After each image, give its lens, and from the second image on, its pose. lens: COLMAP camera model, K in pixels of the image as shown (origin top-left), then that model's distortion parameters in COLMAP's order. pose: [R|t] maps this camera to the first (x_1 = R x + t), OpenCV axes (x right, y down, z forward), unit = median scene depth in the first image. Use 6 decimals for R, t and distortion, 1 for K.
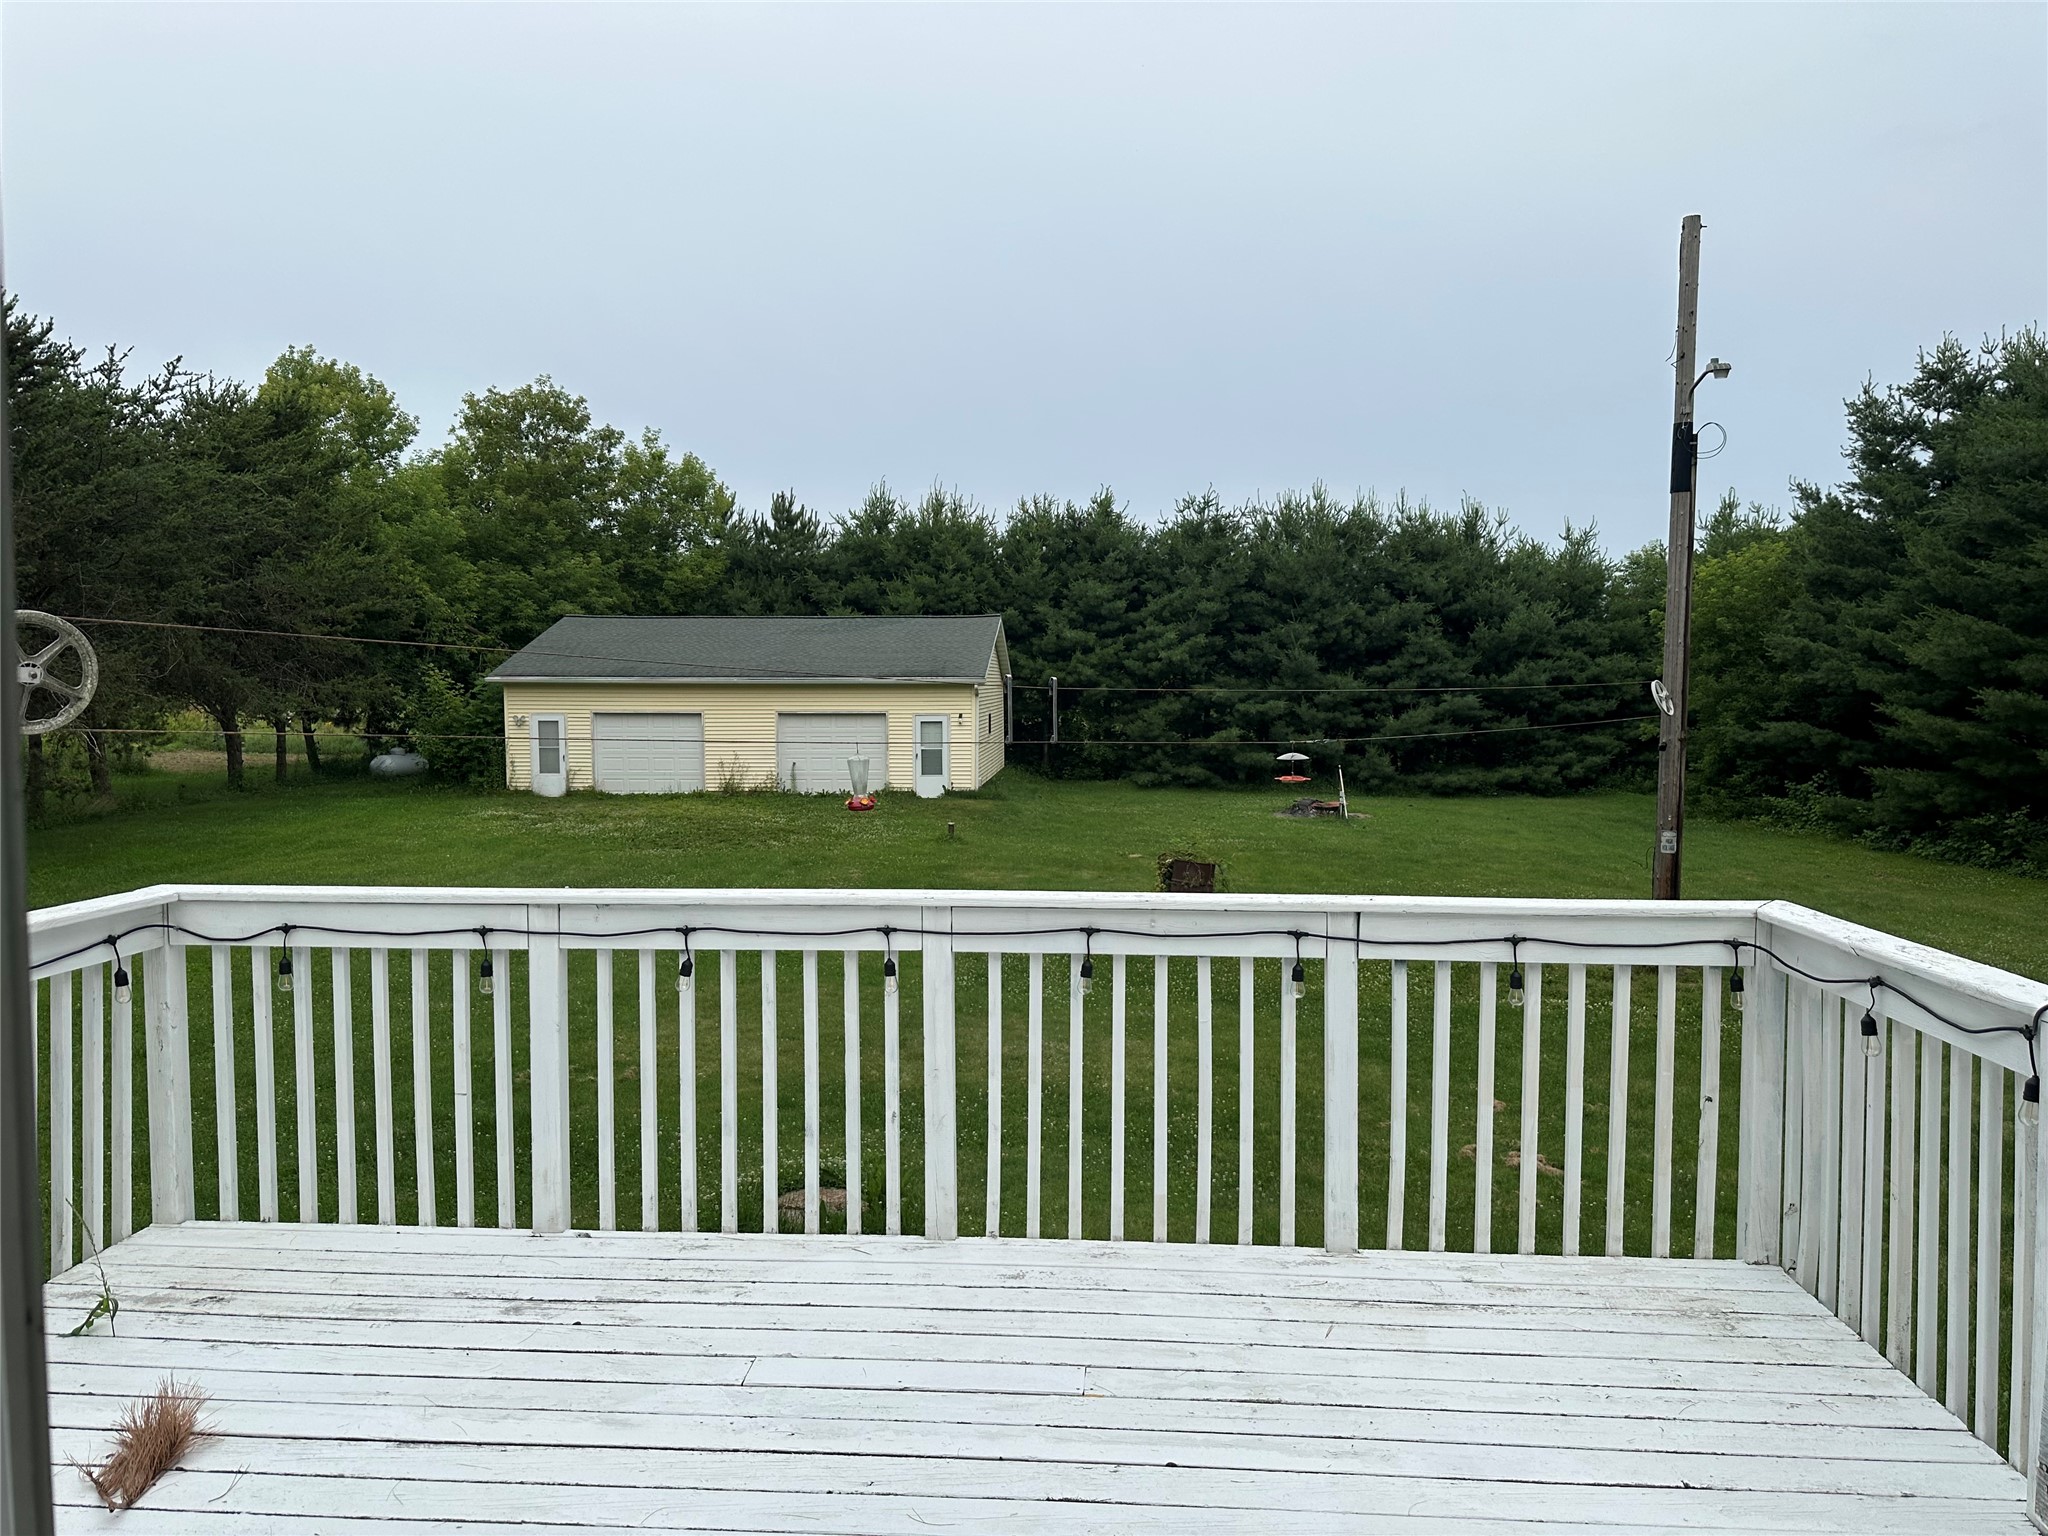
lens RADIAL K [[1427.7, 0, 1021.2], [0, 1427.7, 775.3], [0, 0, 1]] dist [0.104320, -0.145093]
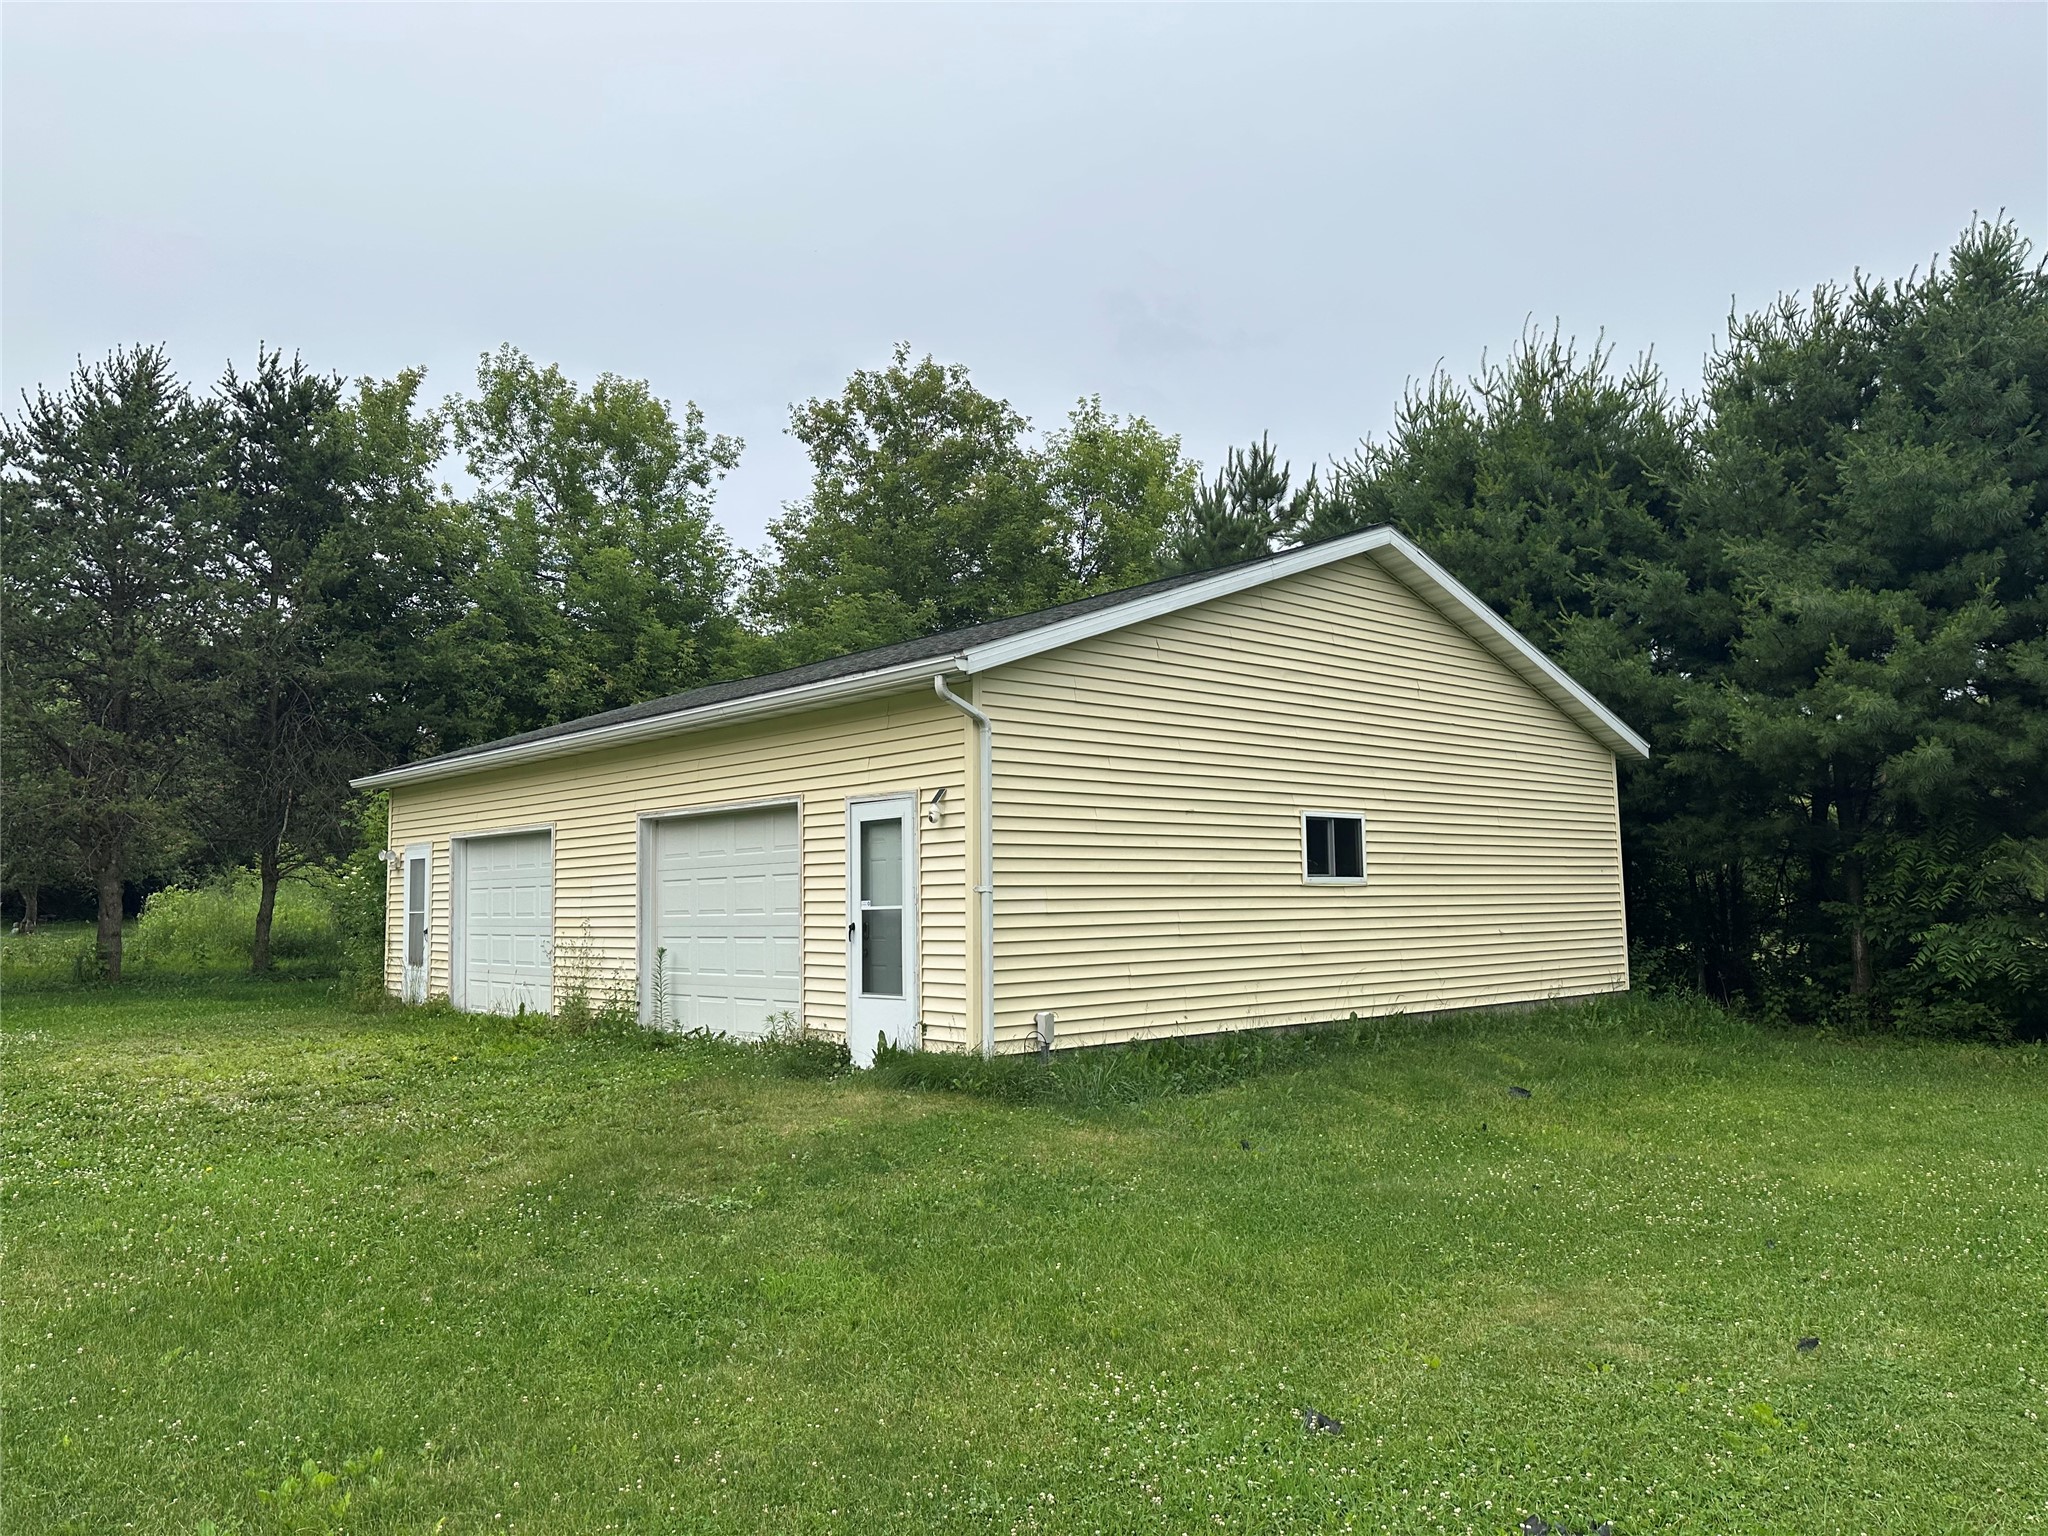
lens RADIAL K [[1427.7, 0, 1021.2], [0, 1427.7, 775.3], [0, 0, 1]] dist [0.104320, -0.145093]
pose [[0.718035, -0.069067, -0.692572, 0.168973], [-0.034079, 0.990382, -0.134099, -0.006552], [0.695172, 0.119890, 0.708775, 0.777338]]
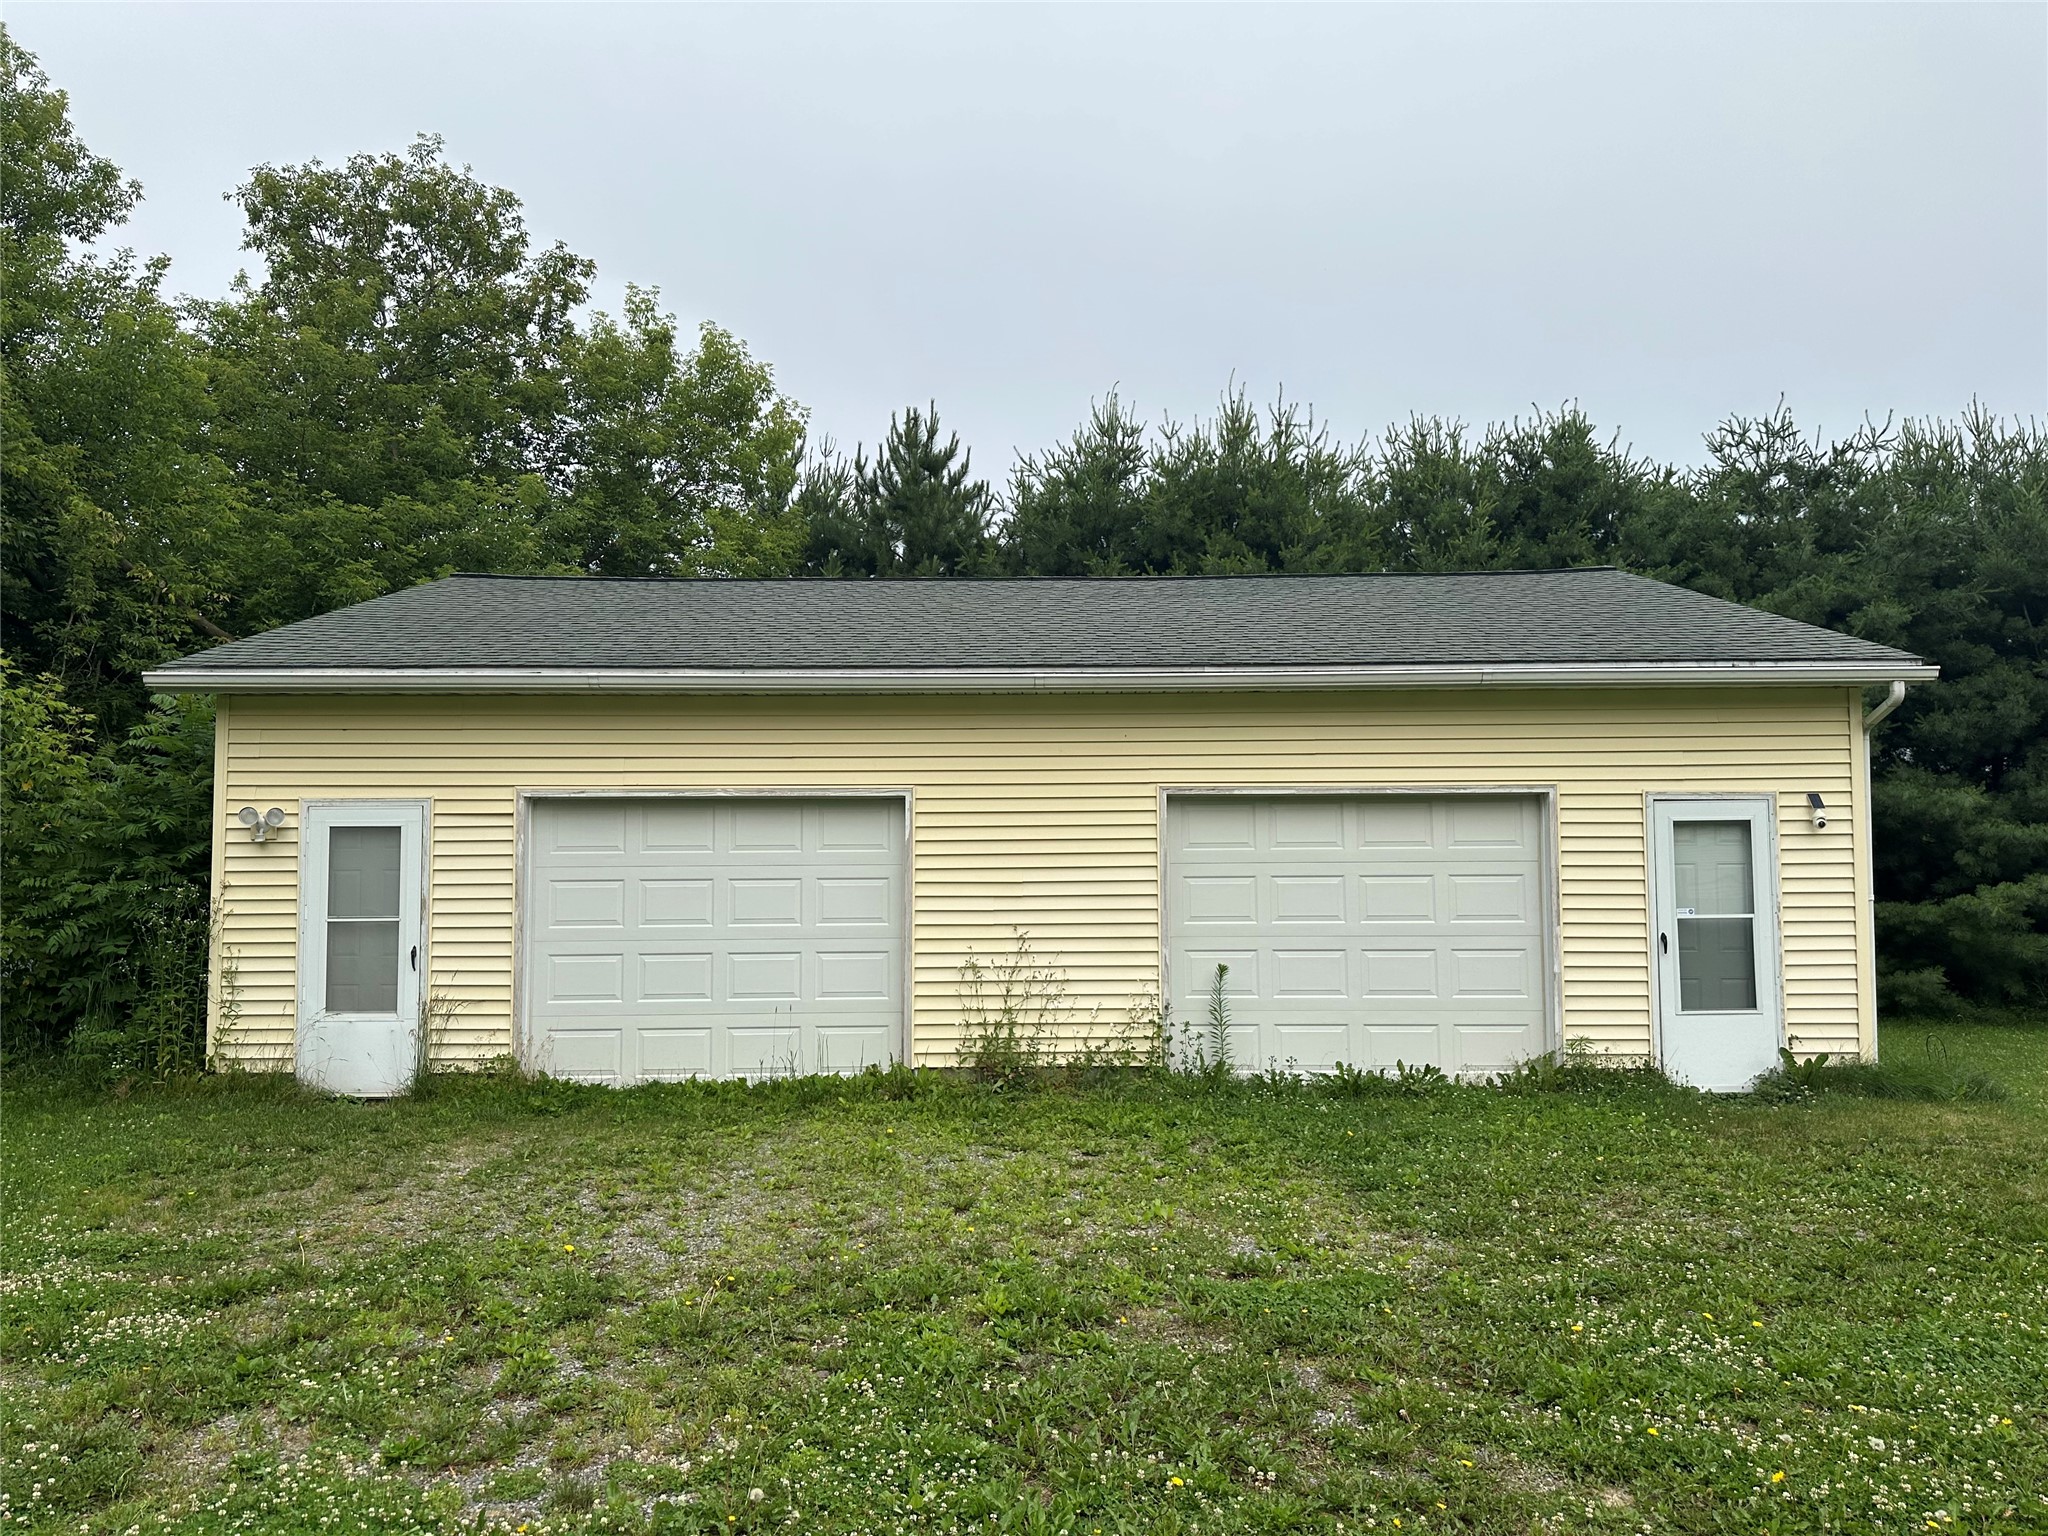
lens RADIAL K [[1427.7, 0, 1021.2], [0, 1427.7, 775.3], [0, 0, 1]] dist [0.104320, -0.145093]
pose [[0.997891, 0.001494, 0.064898, -0.214325], [0.007048, 0.991331, -0.131198, -0.009246], [-0.064532, 0.131379, 0.989230, 0.697821]]
